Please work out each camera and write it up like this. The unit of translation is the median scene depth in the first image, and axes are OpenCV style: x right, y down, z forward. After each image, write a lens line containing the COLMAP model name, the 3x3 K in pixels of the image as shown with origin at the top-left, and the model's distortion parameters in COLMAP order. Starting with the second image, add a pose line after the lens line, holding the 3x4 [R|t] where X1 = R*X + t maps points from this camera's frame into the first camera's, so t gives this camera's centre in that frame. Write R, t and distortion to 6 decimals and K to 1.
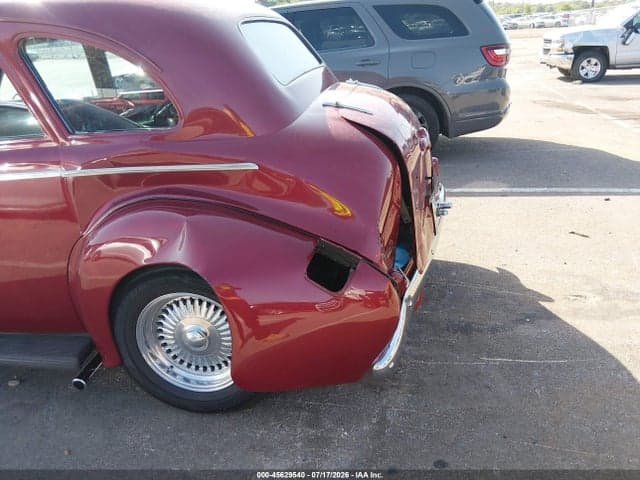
lens RADIAL K [[489.4, 0, 325.3], [0, 489.4, 236.8], [0, 0, 1]] dist [0.053655, -0.097909]
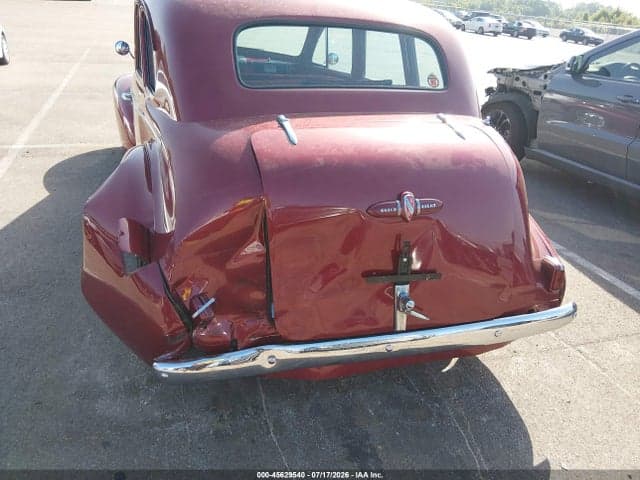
lens RADIAL K [[489.4, 0, 327.9], [0, 489.4, 235.1], [0, 0, 1]] dist [0.053655, -0.097909]
pose [[0.505446, 0.447594, -0.737689, 0.782802], [-0.431497, 0.871474, 0.233118, -0.311209], [0.747218, 0.200482, 0.633618, 0.476481]]
